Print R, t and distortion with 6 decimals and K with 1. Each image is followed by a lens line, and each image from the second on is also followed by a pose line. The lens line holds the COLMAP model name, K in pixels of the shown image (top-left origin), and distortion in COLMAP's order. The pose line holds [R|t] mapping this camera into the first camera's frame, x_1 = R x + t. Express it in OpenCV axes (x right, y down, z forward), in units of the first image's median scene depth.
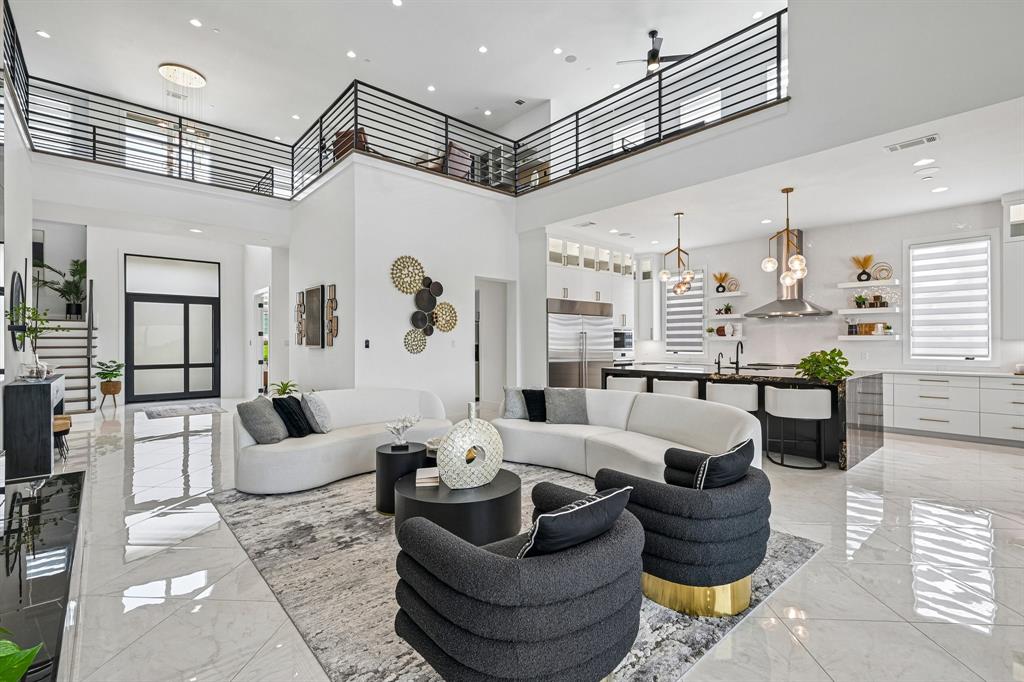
lens RADIAL K [[457.8, 0, 519.8], [0, 457.8, 341.1], [0, 0, 1]] dist [-0.004295, -0.000993]
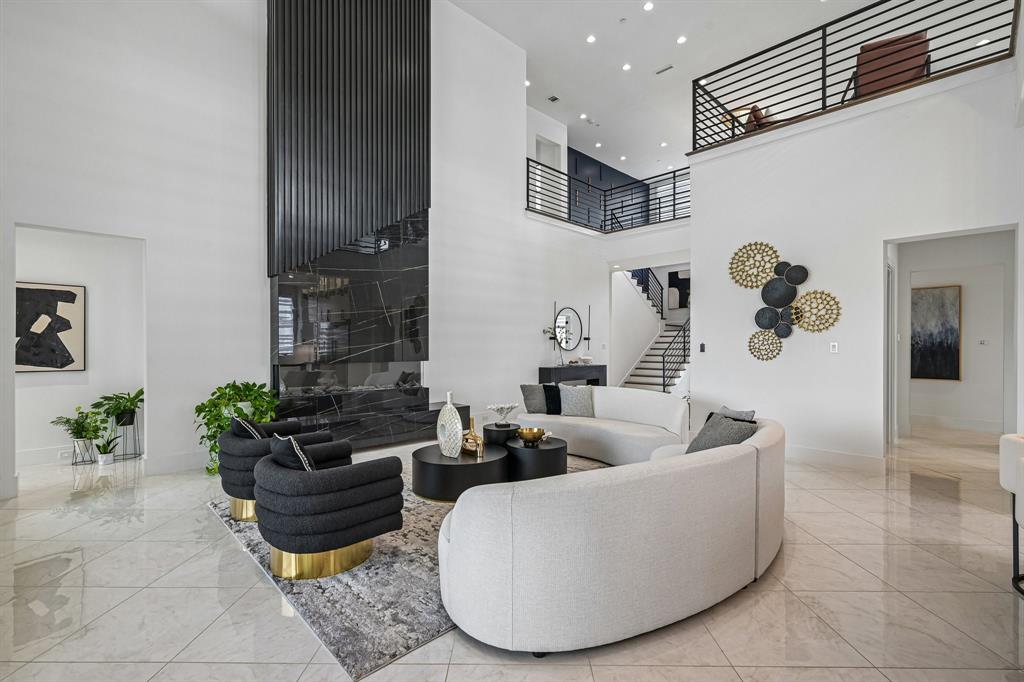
lens RADIAL K [[457.8, 0, 511.9], [0, 457.8, 345.1], [0, 0, 1]] dist [-0.004295, -0.000993]
pose [[0.024797, 0.000516, -0.999692, 0.531737], [0.002231, 0.999997, 0.000571, -0.000945], [0.999690, -0.002244, 0.024796, 0.498991]]
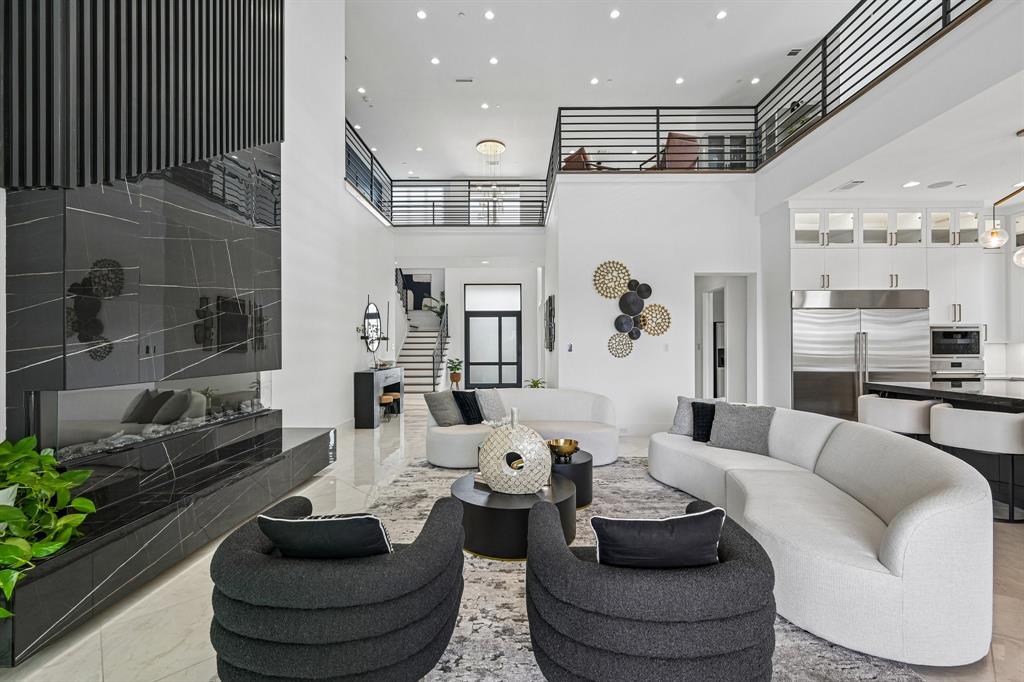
lens RADIAL K [[435.8, 0, 512.7], [0, 435.8, 342.3], [0, 0, 1]] dist [-0.000544, -0.000179]
pose [[0.737842, -0.005491, -0.674951, 0.226155], [0.002275, 0.999981, -0.005649, -0.001005], [0.674970, 0.002633, 0.737841, 0.128667]]
